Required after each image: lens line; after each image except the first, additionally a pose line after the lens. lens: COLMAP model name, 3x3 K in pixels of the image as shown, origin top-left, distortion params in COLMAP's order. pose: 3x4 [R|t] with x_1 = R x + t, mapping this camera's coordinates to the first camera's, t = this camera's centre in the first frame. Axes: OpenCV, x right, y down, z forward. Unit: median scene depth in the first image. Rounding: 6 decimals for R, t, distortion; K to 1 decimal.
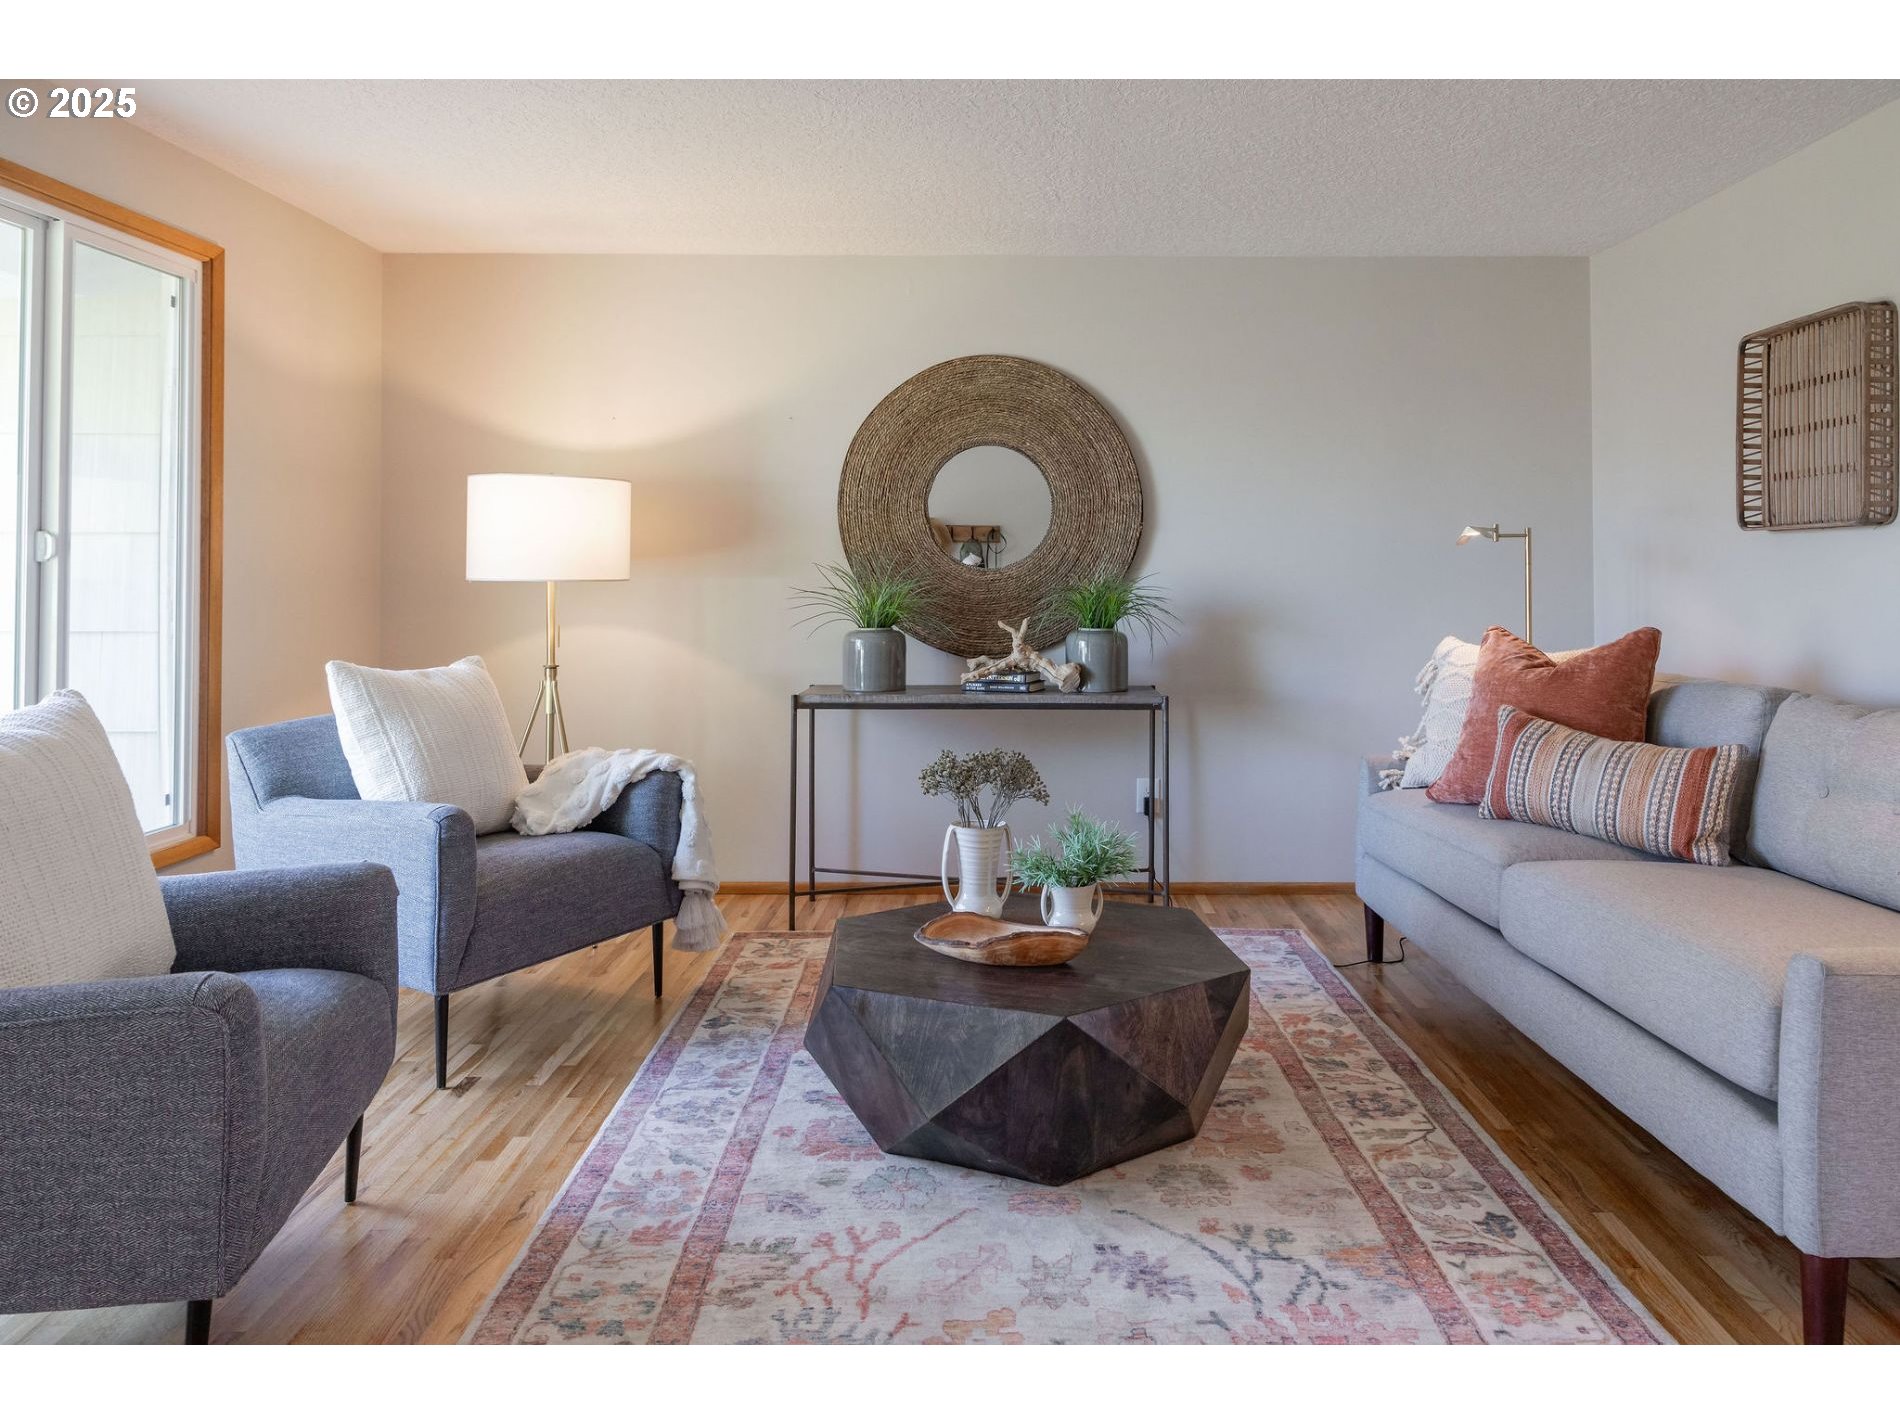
lens RADIAL K [[1329.5, 0, 982.9], [0, 1329.5, 541.2], [0, 0, 1]] dist [0.000433, -0.000639]
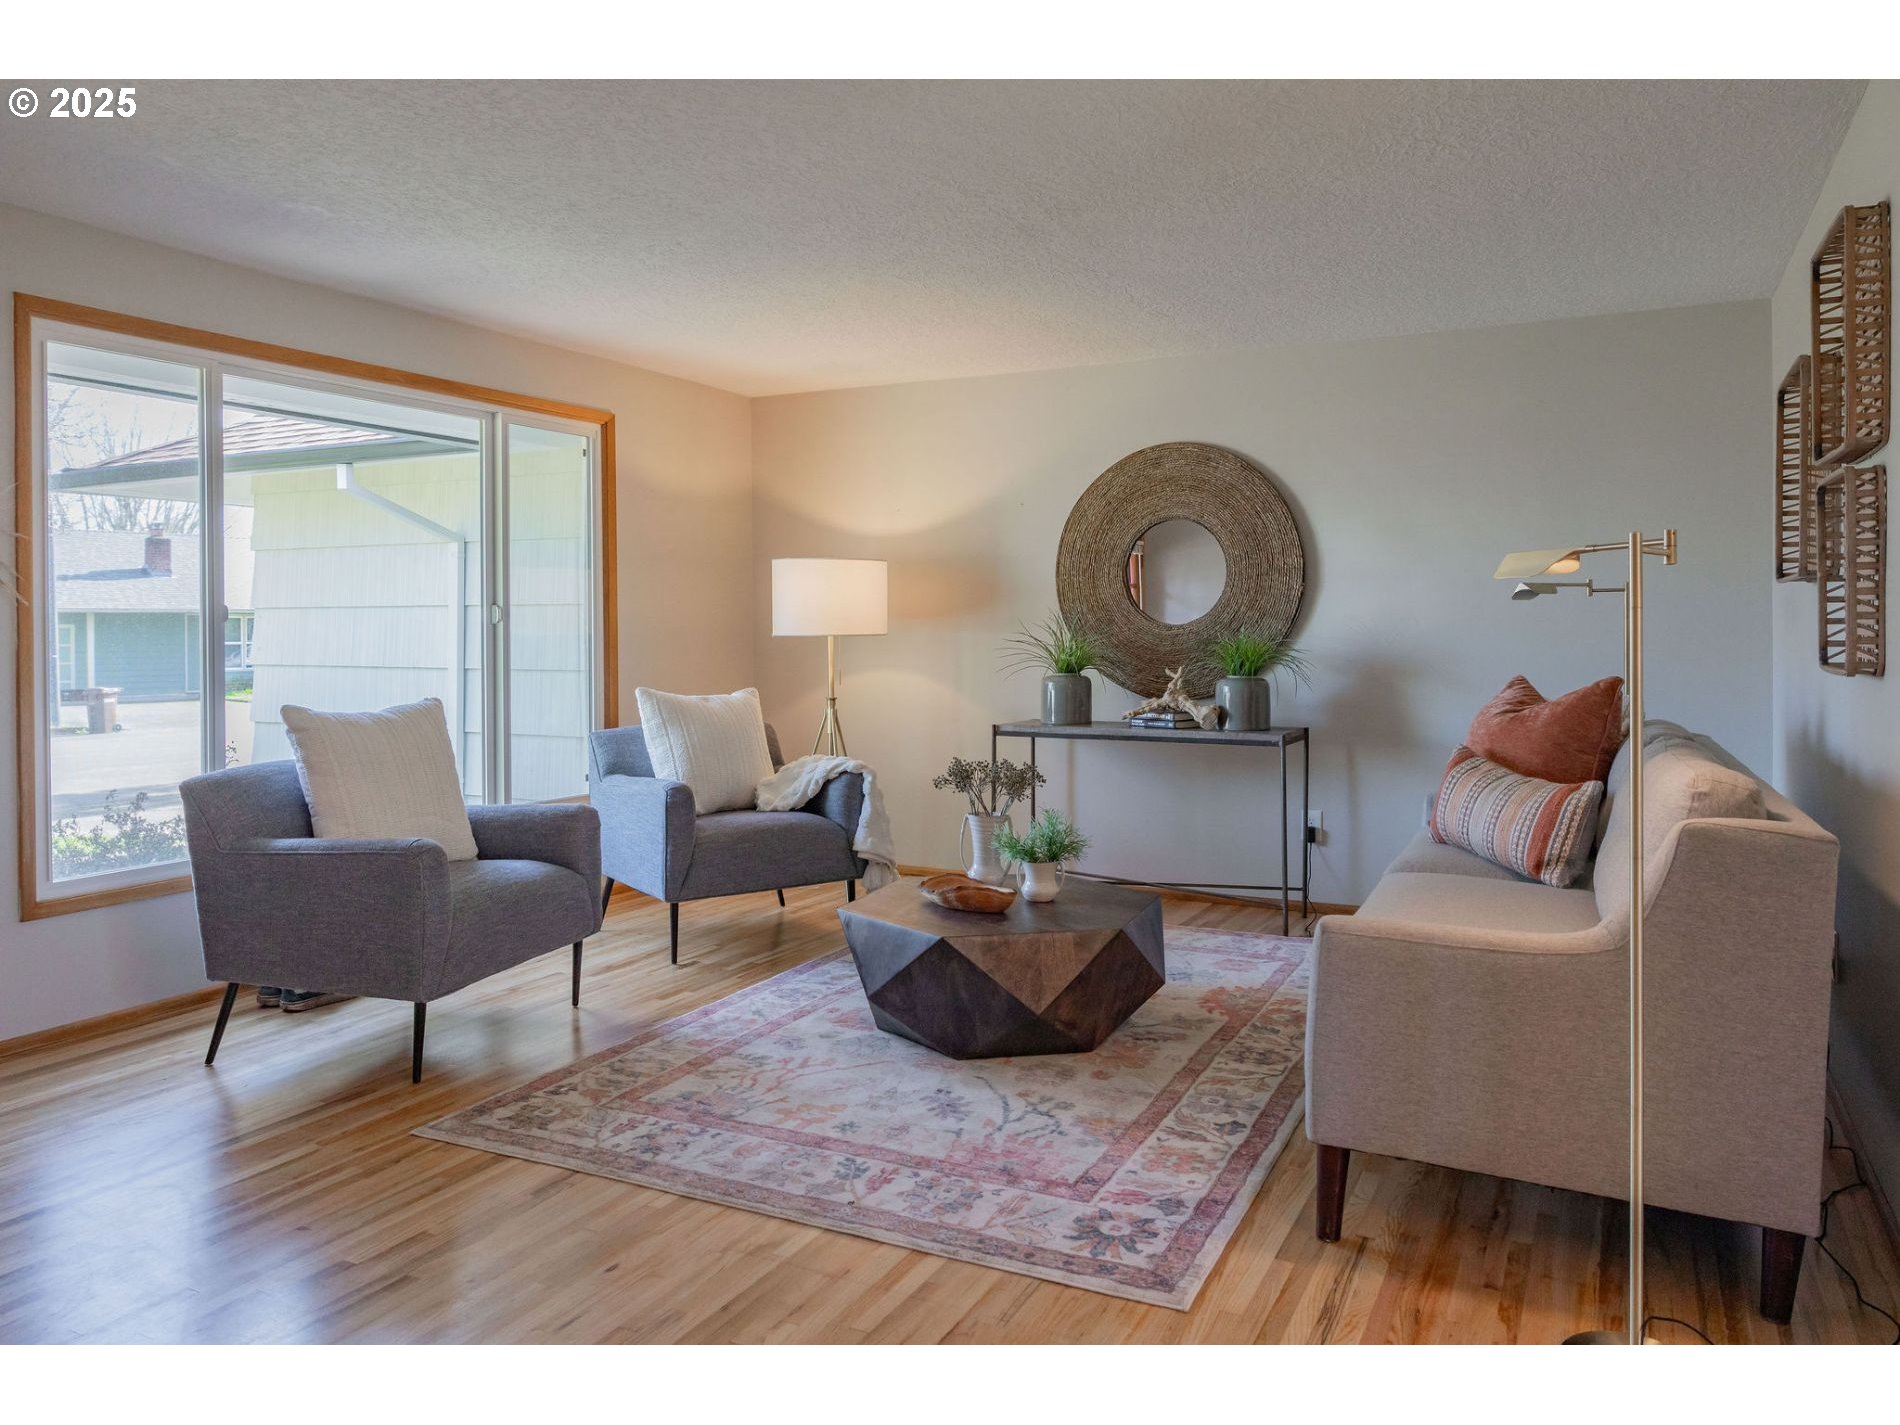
lens RADIAL K [[1309.6, 0, 954.5], [0, 1309.6, 637.0], [0, 0, 1]] dist [0.003000, -0.000020]
pose [[0.892047, -0.001155, -0.451940, 0.515810], [0.014089, 0.999582, 0.025255, -0.000992], [0.451722, -0.028896, 0.891691, -0.177176]]
